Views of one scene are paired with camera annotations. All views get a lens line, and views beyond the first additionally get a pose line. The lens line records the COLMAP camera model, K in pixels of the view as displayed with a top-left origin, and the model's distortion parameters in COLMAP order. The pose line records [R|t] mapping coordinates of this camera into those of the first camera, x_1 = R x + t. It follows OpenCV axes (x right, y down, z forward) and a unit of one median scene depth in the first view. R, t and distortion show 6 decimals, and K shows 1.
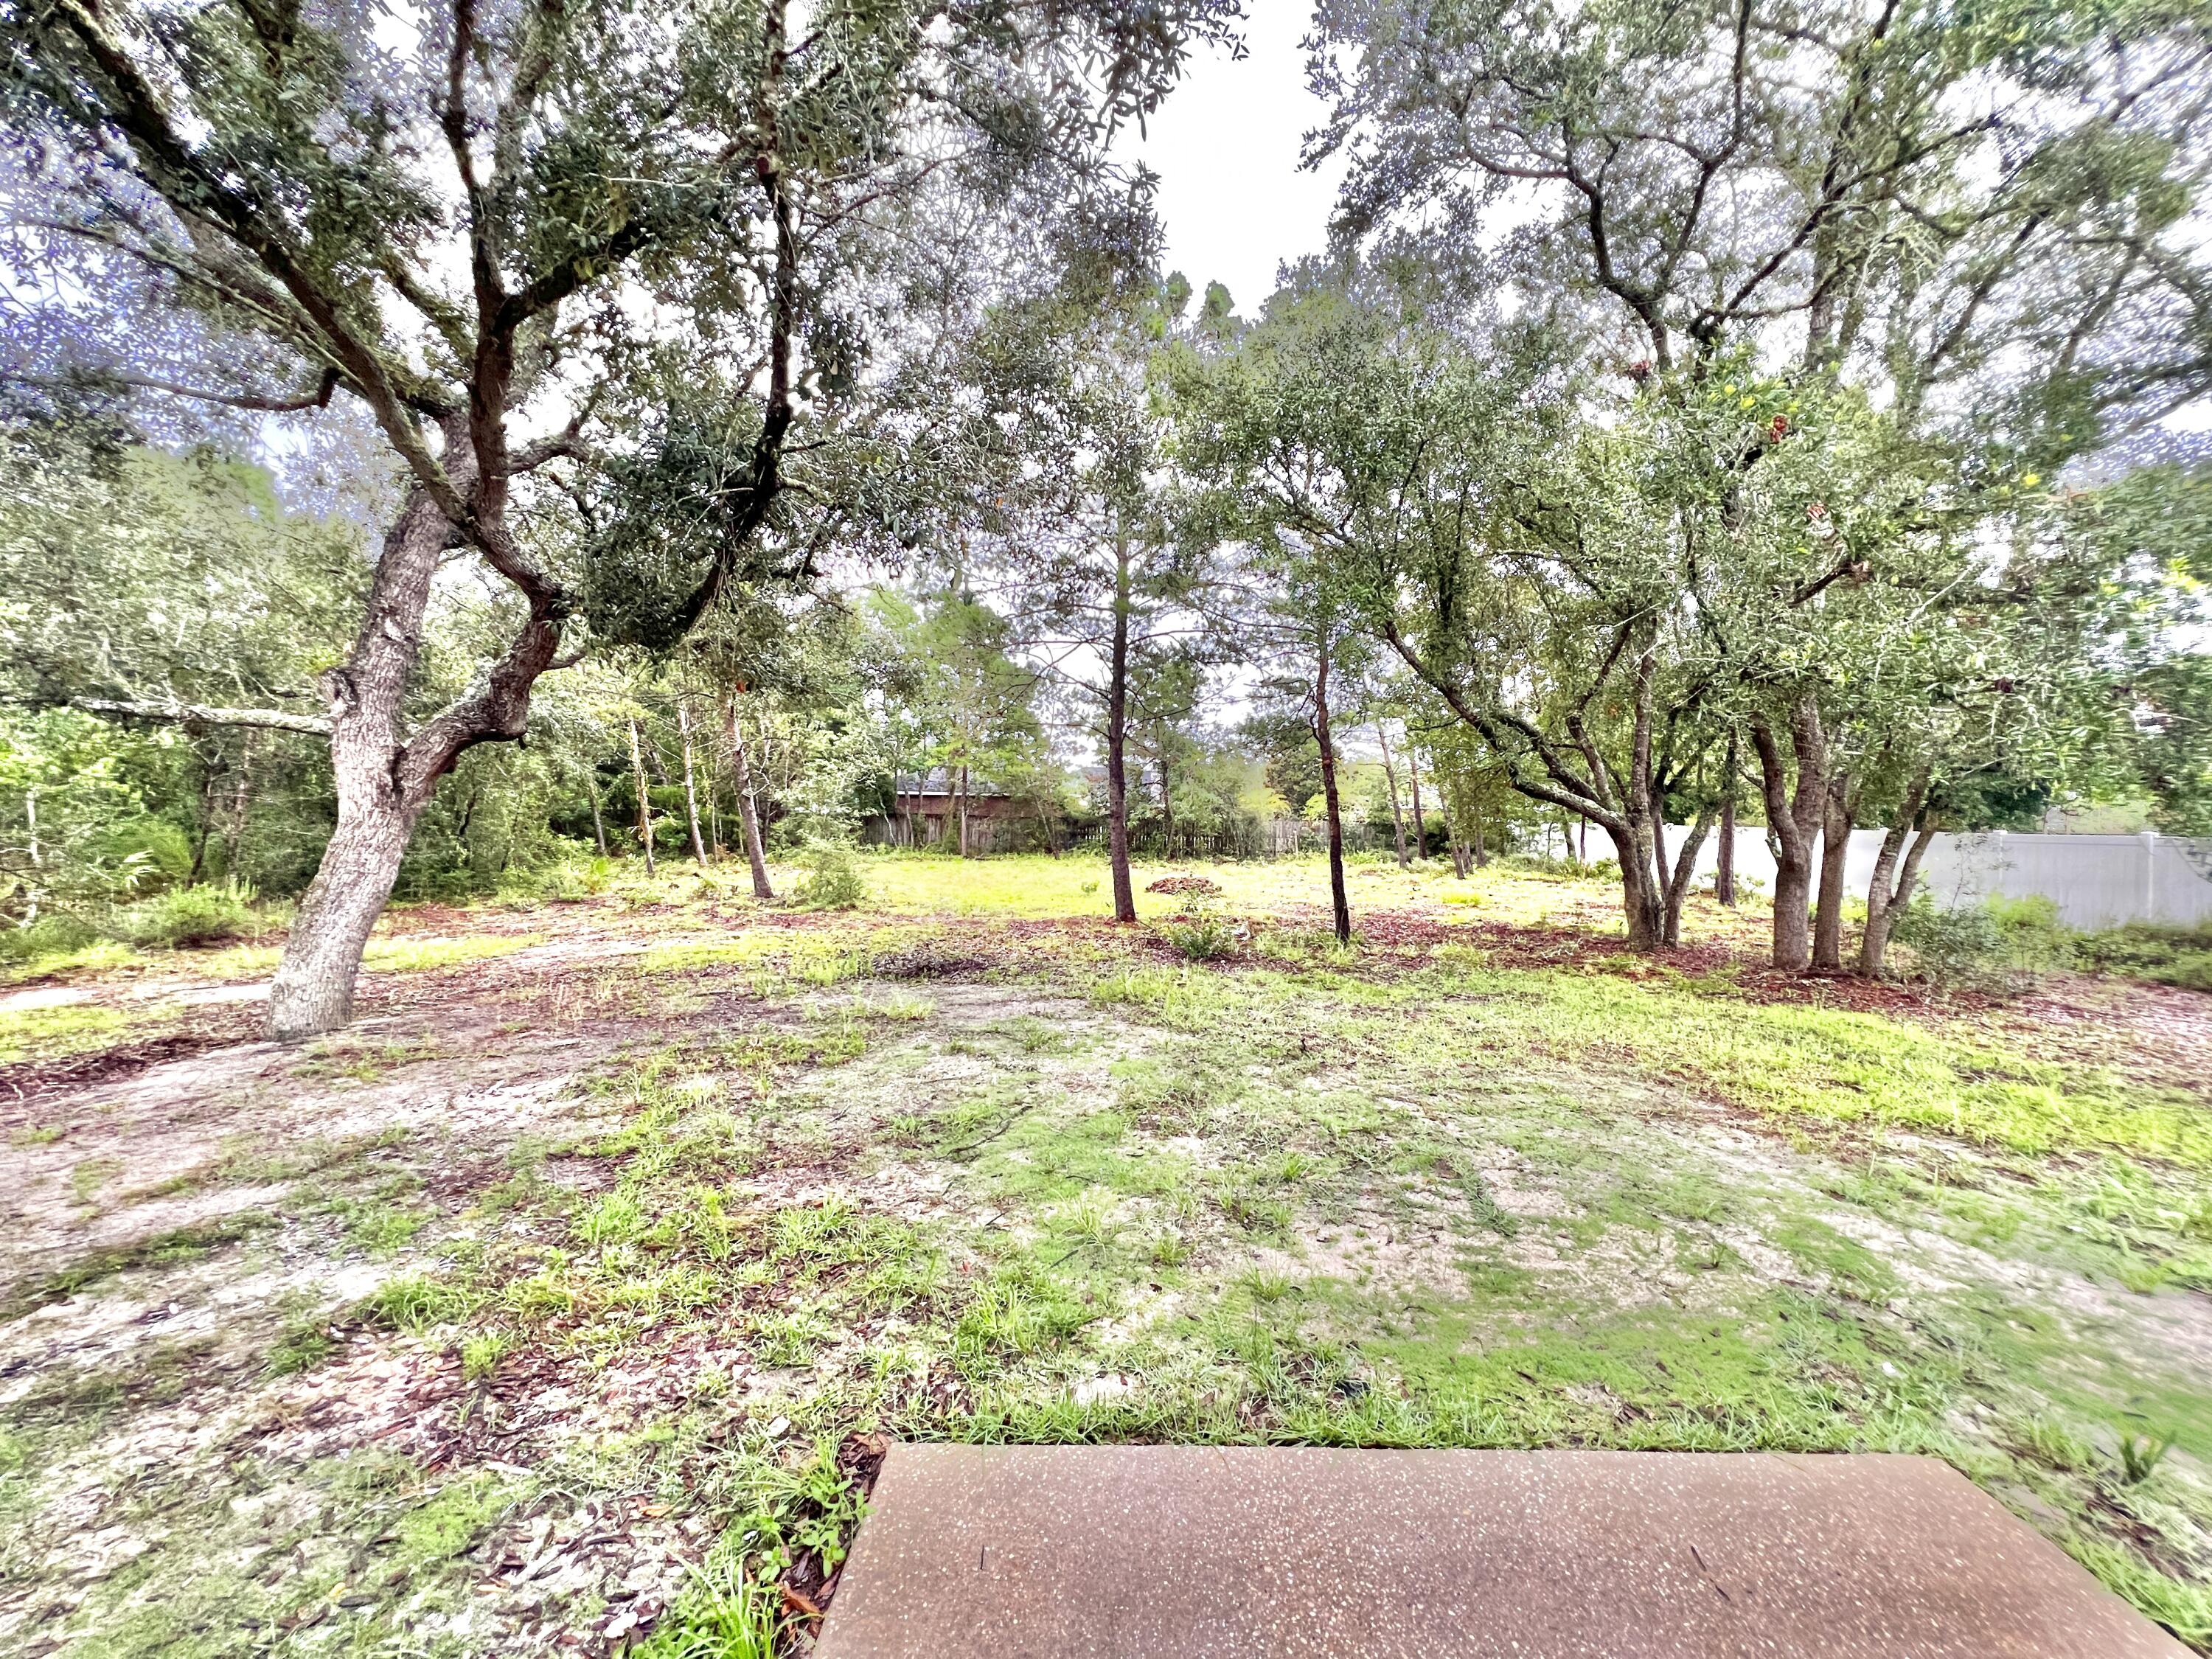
lens RADIAL K [[882.5, 0, 1112.4], [0, 882.5, 815.9], [0, 0, 1]] dist [0.001141, -0.000299]
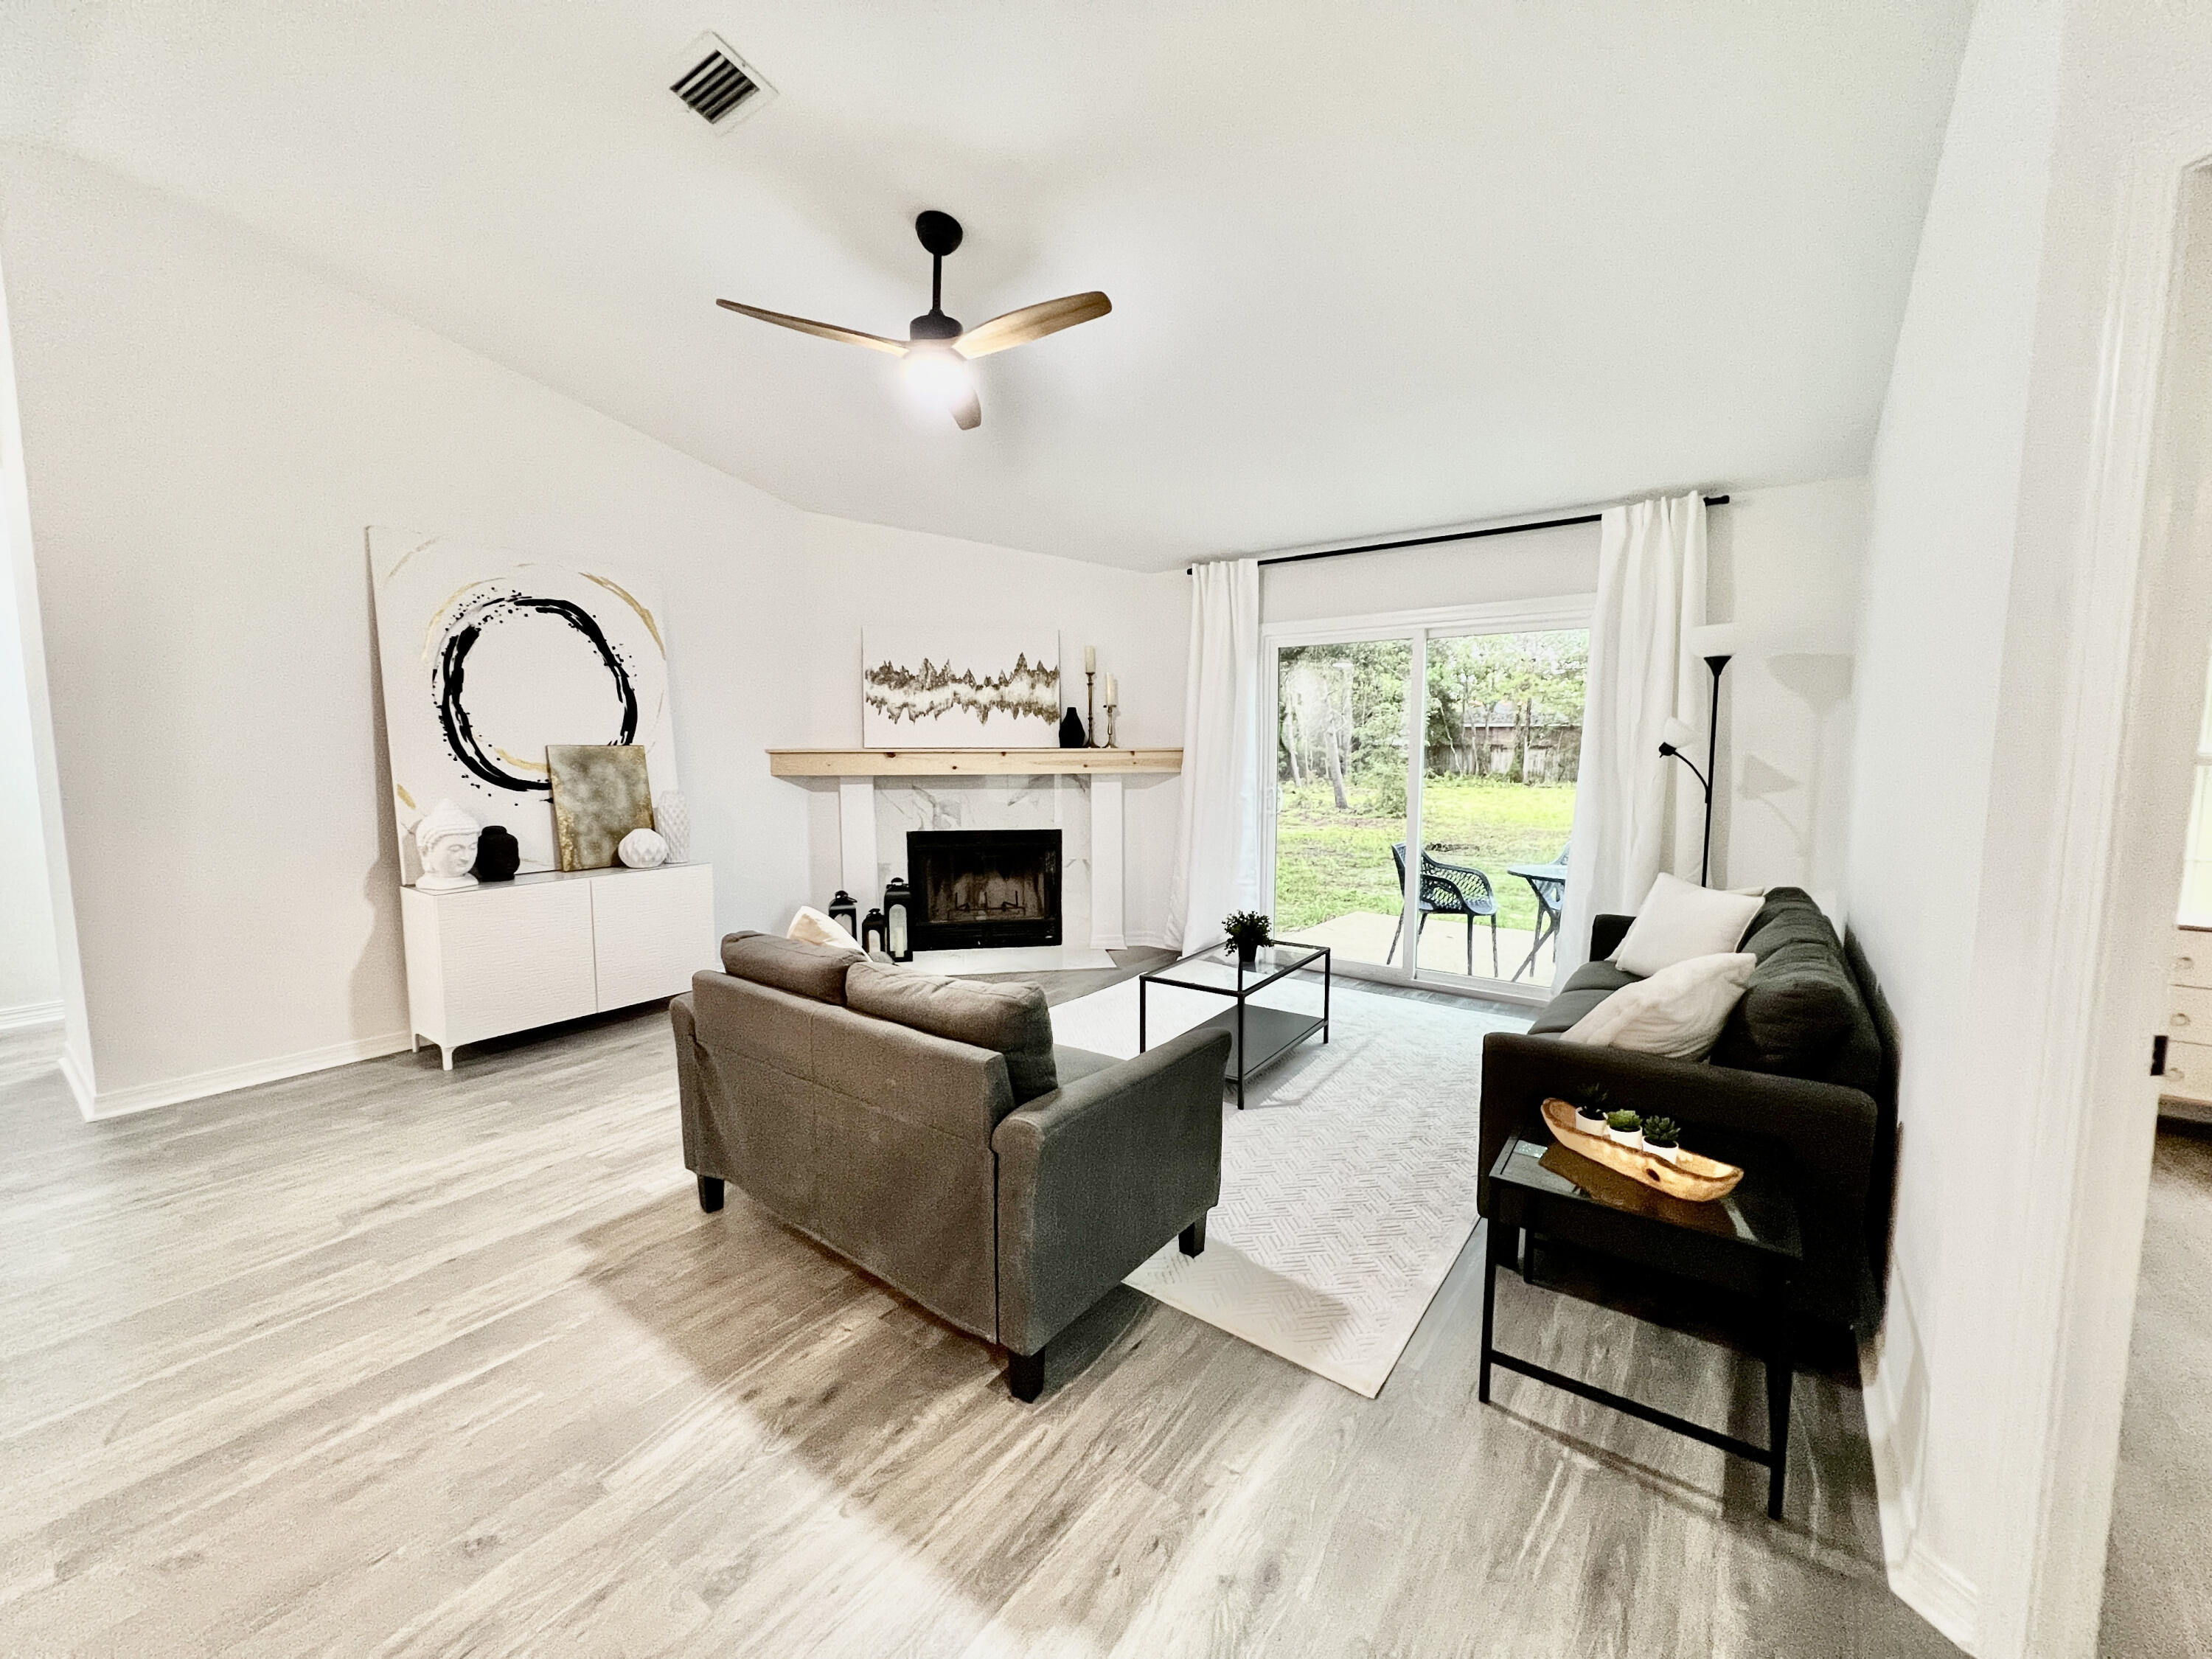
lens RADIAL K [[882.5, 0, 1113.8], [0, 882.5, 822.7], [0, 0, 1]] dist [0.001141, -0.000299]
pose [[0.802639, 0.036917, -0.595321, 0.098854], [0.011613, 0.996926, 0.077479, 0.005661], [0.596352, -0.069101, 0.799744, -0.217206]]
